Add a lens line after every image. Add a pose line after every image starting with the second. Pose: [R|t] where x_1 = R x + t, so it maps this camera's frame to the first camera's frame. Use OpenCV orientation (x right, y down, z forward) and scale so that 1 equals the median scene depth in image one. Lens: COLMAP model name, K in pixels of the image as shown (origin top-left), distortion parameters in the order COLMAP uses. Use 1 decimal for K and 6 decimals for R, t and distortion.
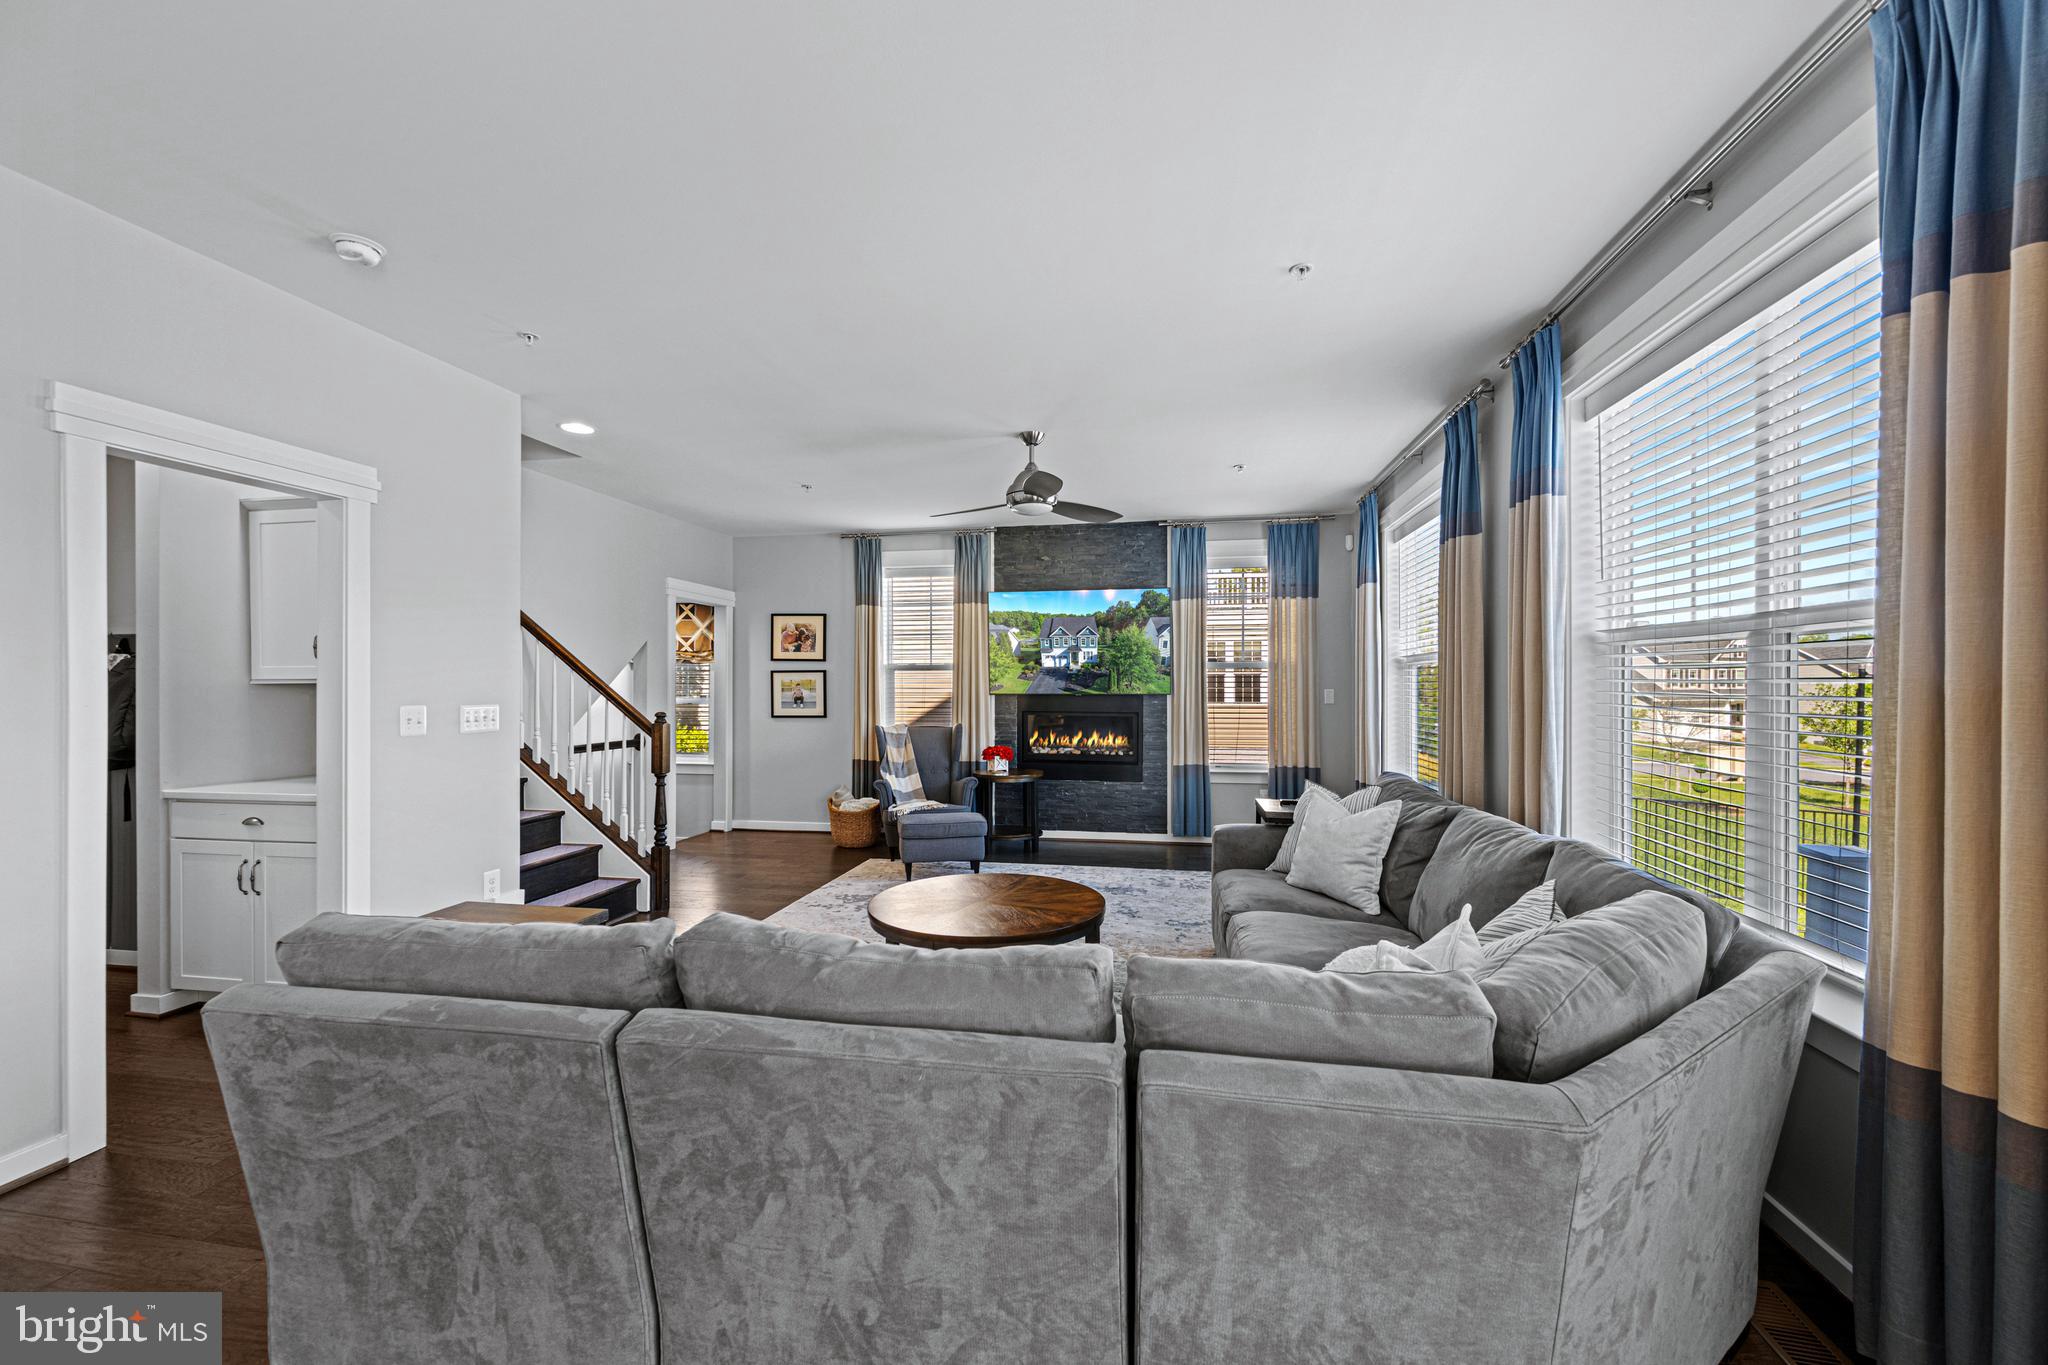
lens RADIAL K [[817.4, 0, 1026.2], [0, 817.4, 688.1], [0, 0, 1]] dist [0.002314, -0.000615]
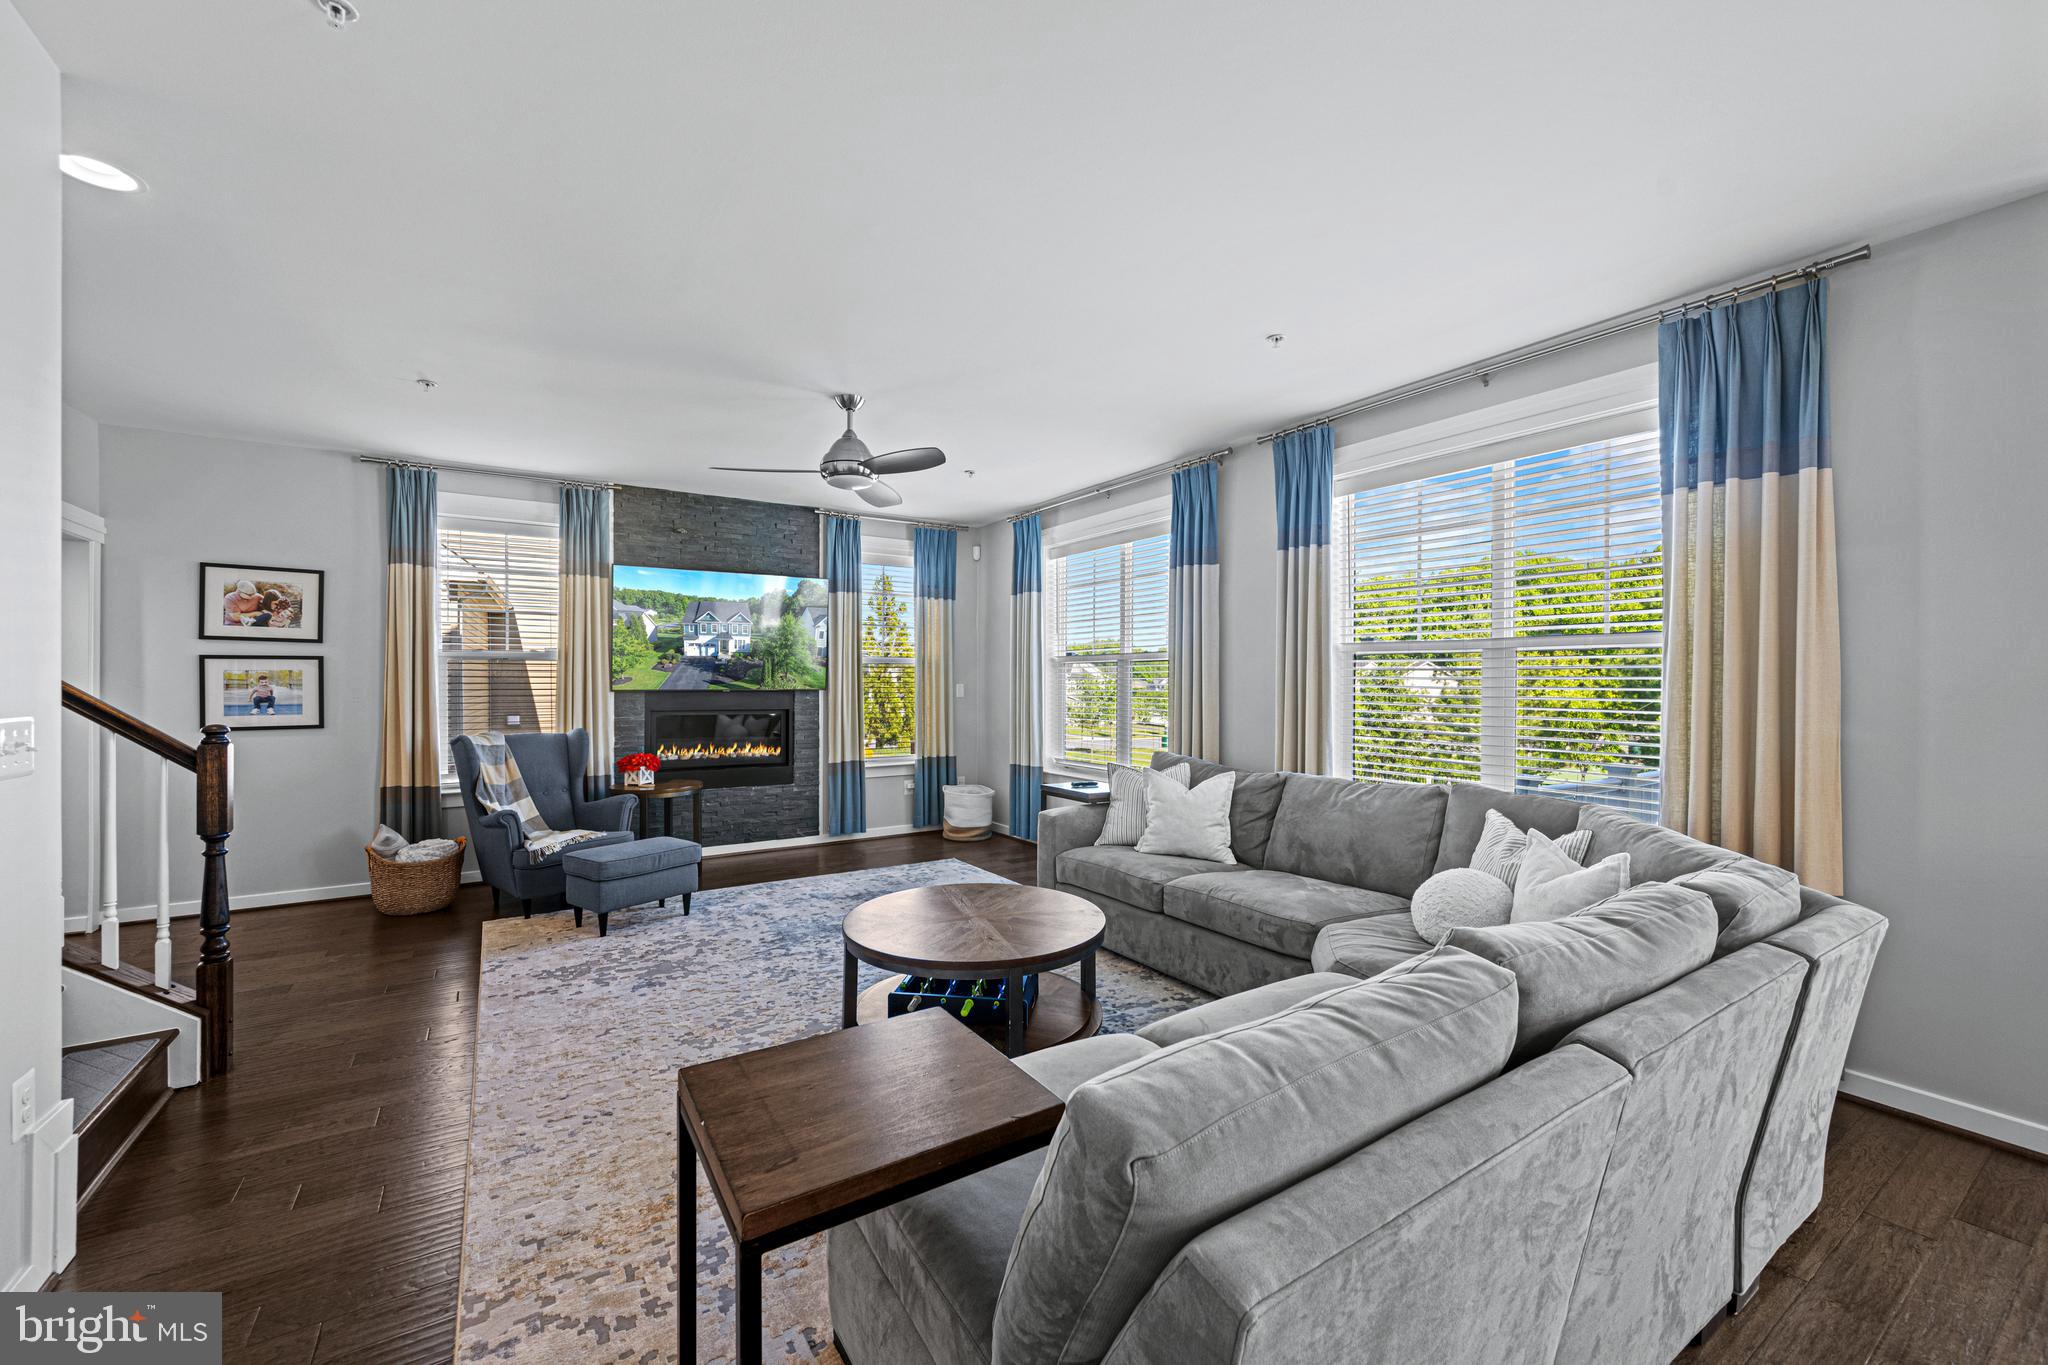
lens RADIAL K [[817.4, 0, 1022.9], [0, 817.4, 673.6], [0, 0, 1]] dist [0.002314, -0.000615]
pose [[0.733914, 0.005055, 0.679224, -0.306423], [0.001247, 0.999961, -0.008790, -0.001273], [-0.679241, 0.007298, 0.733879, 0.143133]]
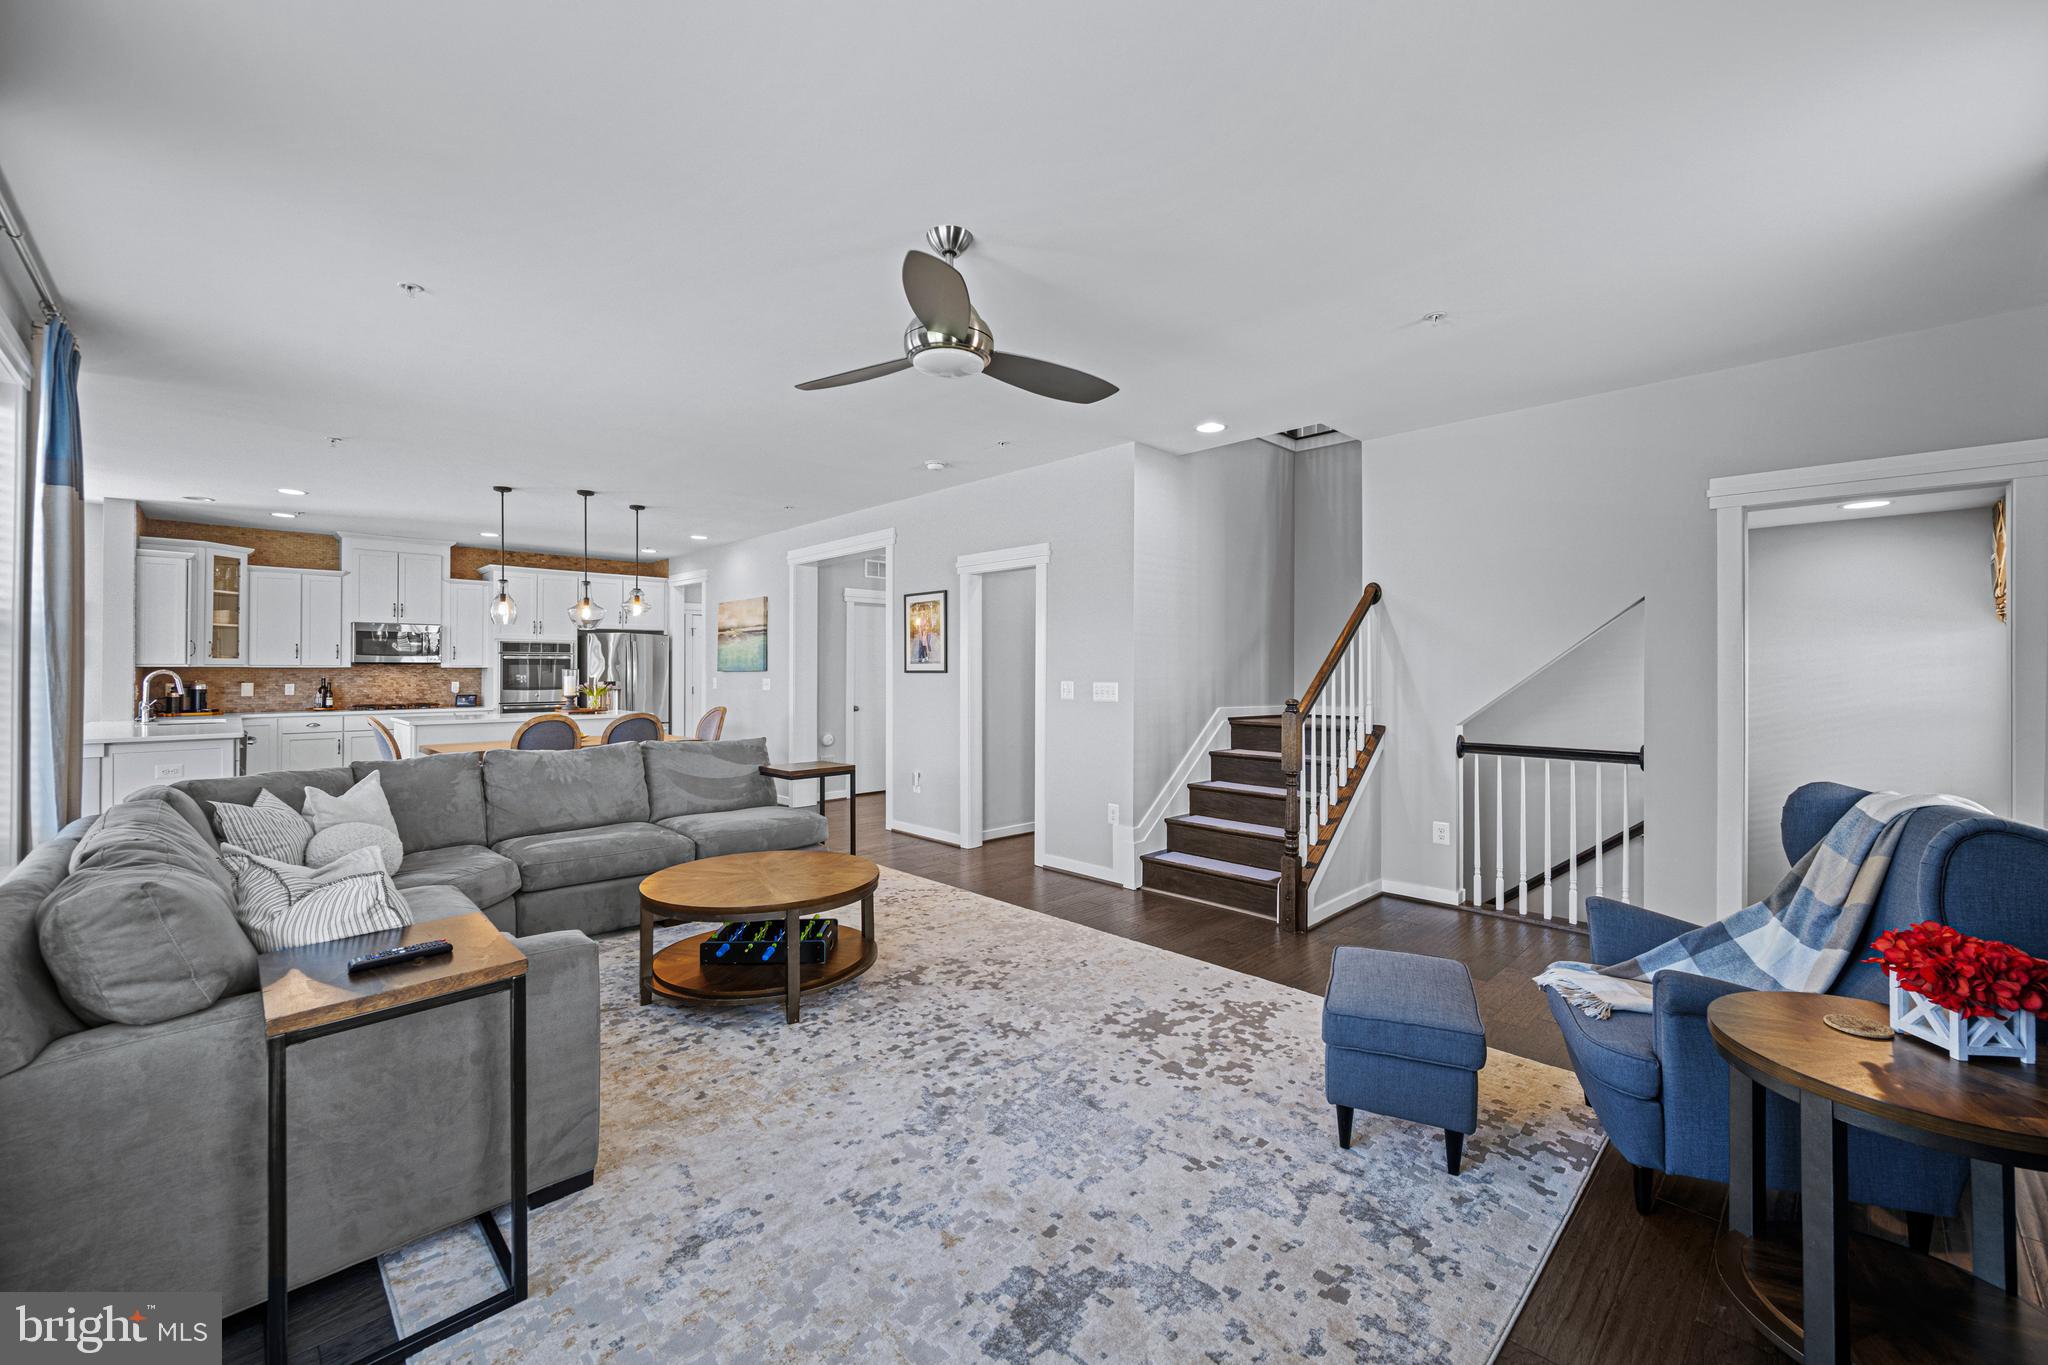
lens RADIAL K [[817.4, 0, 1024.3], [0, 817.4, 669.2], [0, 0, 1]] dist [0.002314, -0.000615]
pose [[-0.580706, 0.000916, -0.814113, 0.297166], [-0.004069, 0.999984, 0.004028, -0.003625], [0.814104, 0.005652, -0.580692, 0.915870]]
